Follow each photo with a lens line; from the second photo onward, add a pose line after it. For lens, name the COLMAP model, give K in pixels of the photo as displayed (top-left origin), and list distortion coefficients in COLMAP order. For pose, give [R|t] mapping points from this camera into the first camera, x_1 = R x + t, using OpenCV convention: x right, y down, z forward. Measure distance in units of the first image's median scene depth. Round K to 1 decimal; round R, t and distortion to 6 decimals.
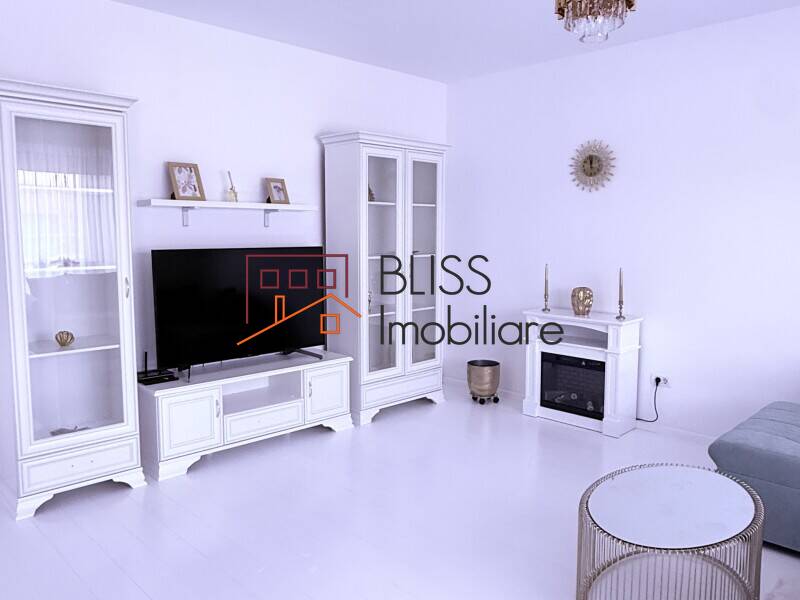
lens RADIAL K [[545.8, 0, 400.0], [0, 545.8, 300.0], [0, 0, 1]] dist [-0.067752, 0.004158]
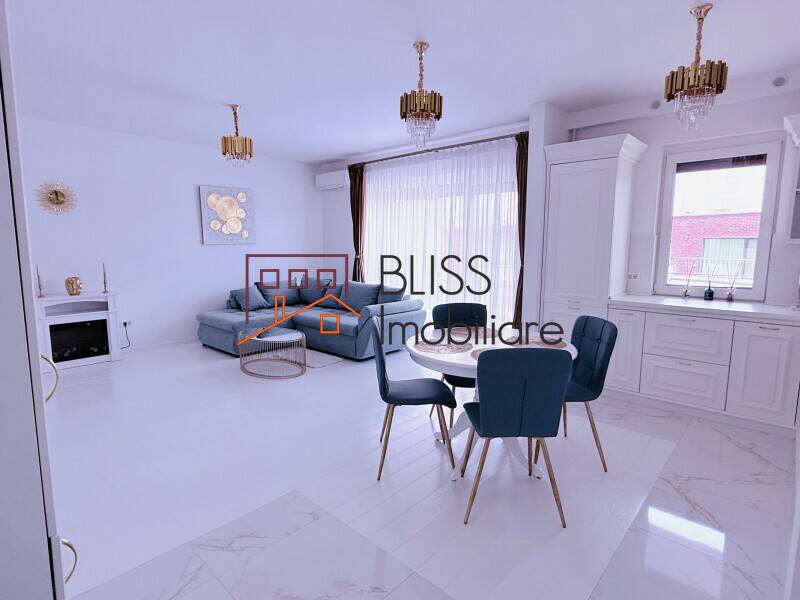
lens RADIAL K [[426.7, 0, 400.0], [0, 426.7, 300.0], [0, 0, 1]] dist [0.003126, -0.000100]
pose [[-0.108569, -0.131323, 0.985377, -1.004779], [0.105284, 0.984142, 0.142759, -0.036746], [-0.988498, 0.119243, -0.093021, 0.198629]]
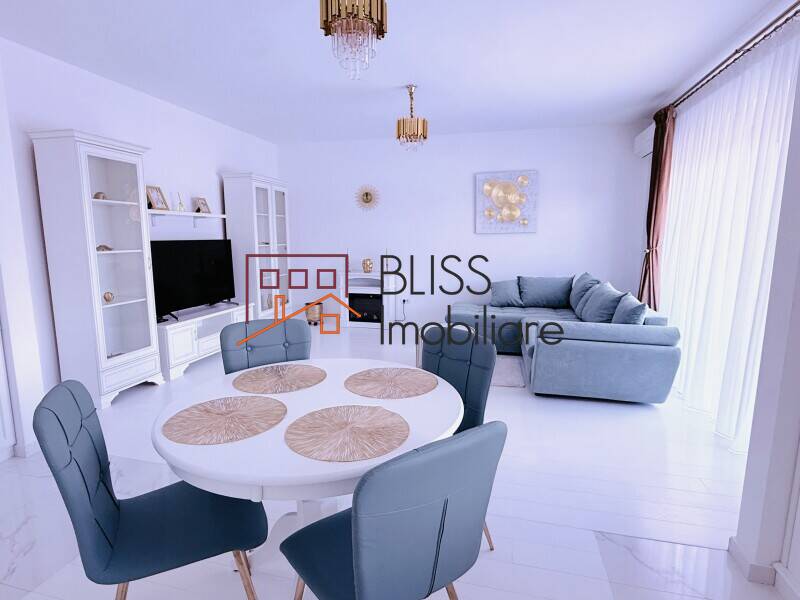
lens RADIAL K [[426.7, 0, 400.0], [0, 426.7, 300.0], [0, 0, 1]] dist [0.003126, -0.000100]
pose [[0.832507, -0.082162, 0.547888, -0.454630], [0.060405, 0.996508, 0.057654, 0.045323], [-0.550712, -0.014902, 0.834563, -0.404310]]
